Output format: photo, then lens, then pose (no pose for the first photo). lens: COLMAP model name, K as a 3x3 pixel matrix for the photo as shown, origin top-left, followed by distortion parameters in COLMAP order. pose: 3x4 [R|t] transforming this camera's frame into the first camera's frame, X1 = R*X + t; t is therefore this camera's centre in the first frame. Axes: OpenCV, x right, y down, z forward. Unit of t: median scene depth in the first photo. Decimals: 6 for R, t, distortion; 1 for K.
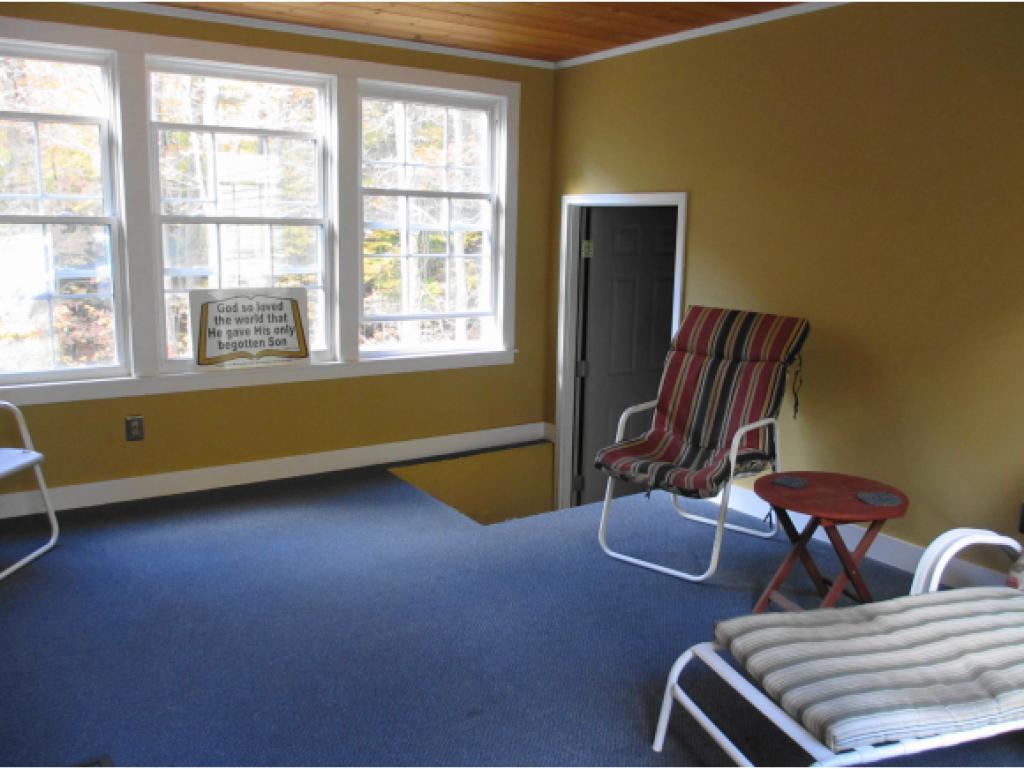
lens RADIAL K [[845.5, 0, 512.0], [0, 845.5, 384.5], [0, 0, 1]] dist [-0.059888, 0.021821]
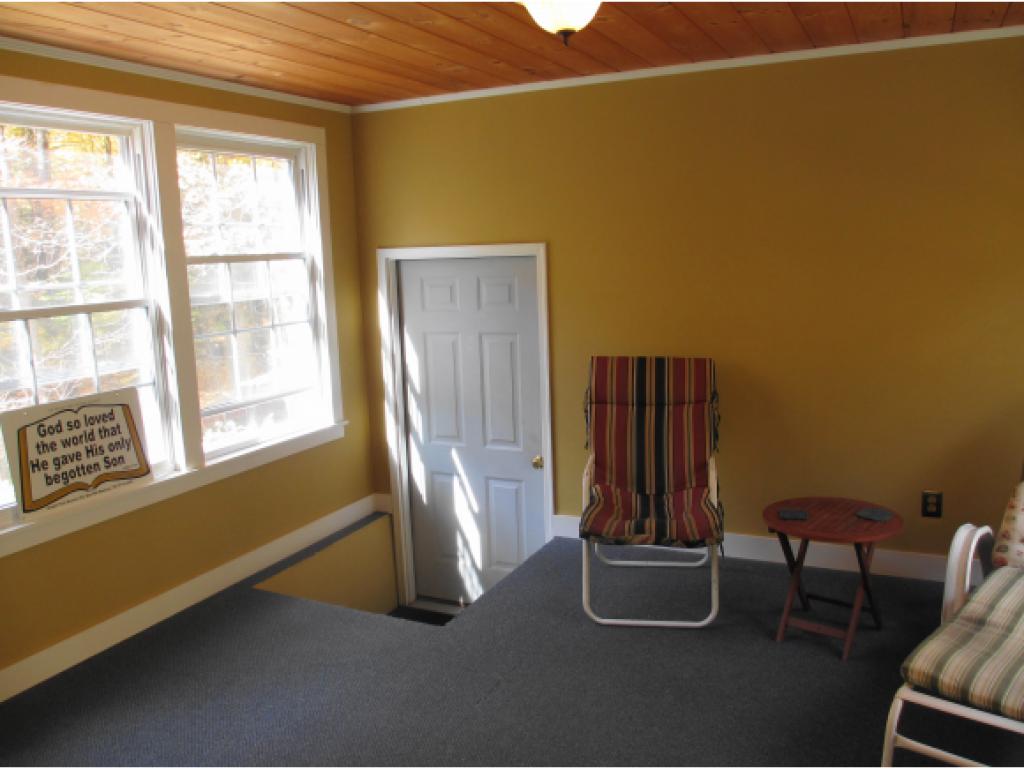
lens RADIAL K [[845.5, 0, 512.0], [0, 845.5, 384.5], [0, 0, 1]] dist [-0.059888, 0.021821]
pose [[0.863050, -0.131882, 0.487598, -0.330778], [0.143491, 0.989557, 0.013668, -0.079423], [-0.484308, 0.058170, 0.872961, 0.147860]]
